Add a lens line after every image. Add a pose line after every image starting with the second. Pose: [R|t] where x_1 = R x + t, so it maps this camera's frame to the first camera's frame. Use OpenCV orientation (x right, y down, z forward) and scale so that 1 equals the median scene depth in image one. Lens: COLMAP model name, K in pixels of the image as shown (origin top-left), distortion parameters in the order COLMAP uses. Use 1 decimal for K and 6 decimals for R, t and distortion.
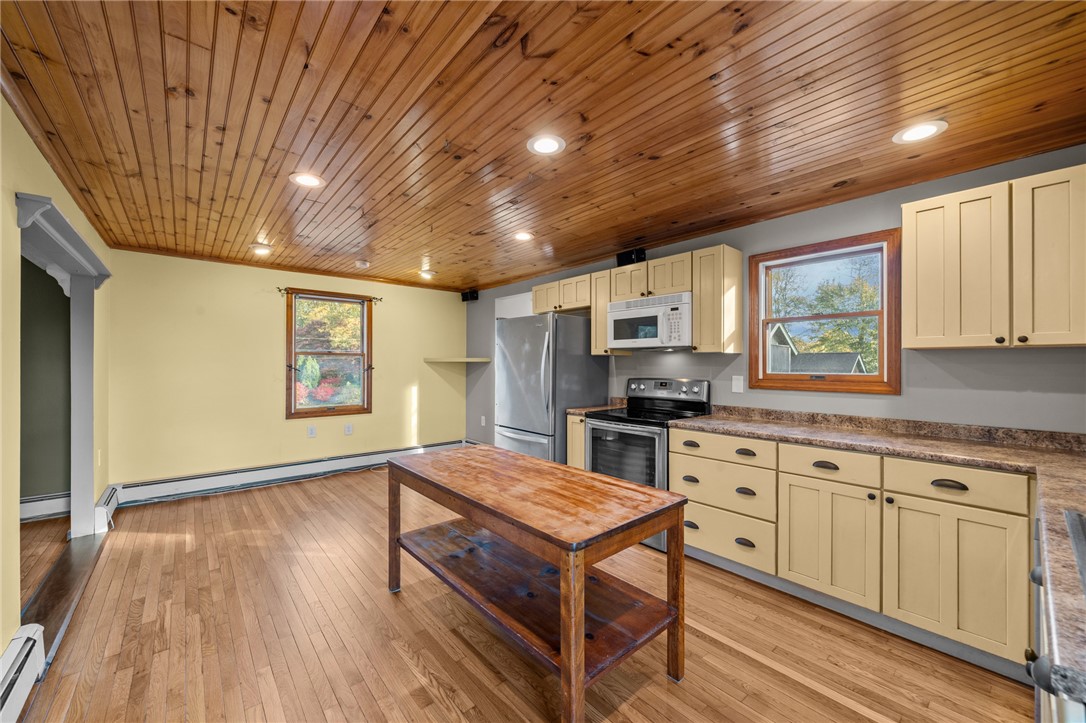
lens RADIAL K [[416.9, 0, 543.0], [0, 416.9, 361.5], [0, 0, 1]] dist [-0.000061, 0.000002]
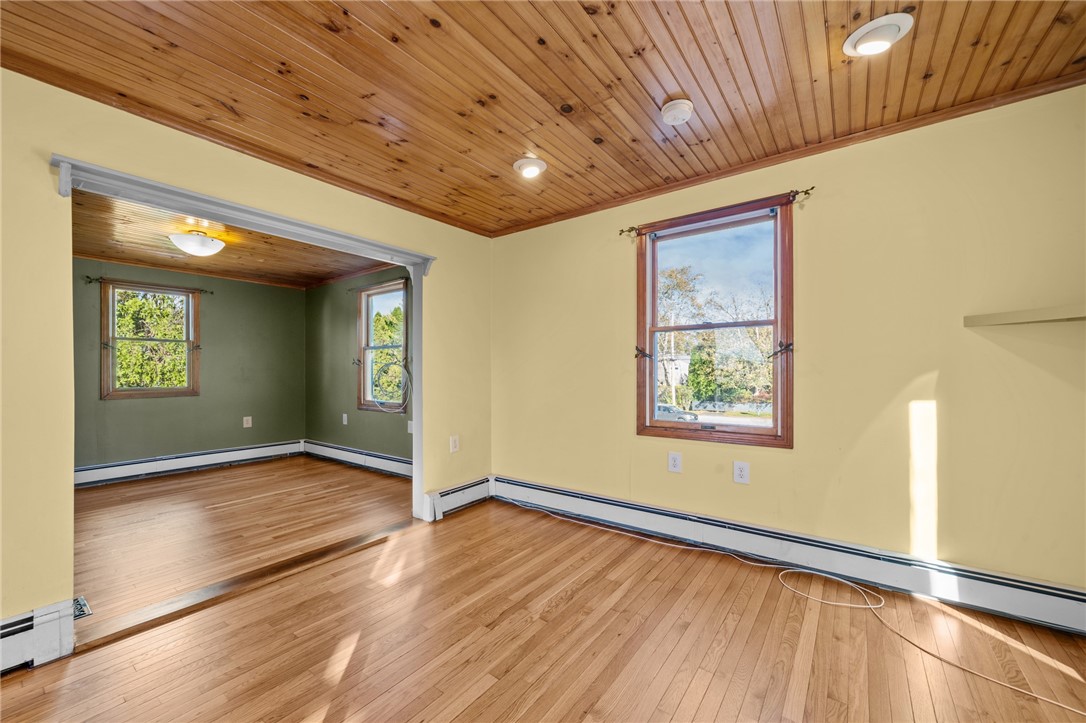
lens RADIAL K [[423.1, 0, 523.6], [0, 423.1, 370.7], [0, 0, 1]] dist [-0.000211, -0.000001]
pose [[0.196274, -0.006761, -0.980526, -0.020302], [0.010978, 0.999929, -0.004698, 0.042815], [0.980488, -0.009842, 0.196334, 0.700462]]
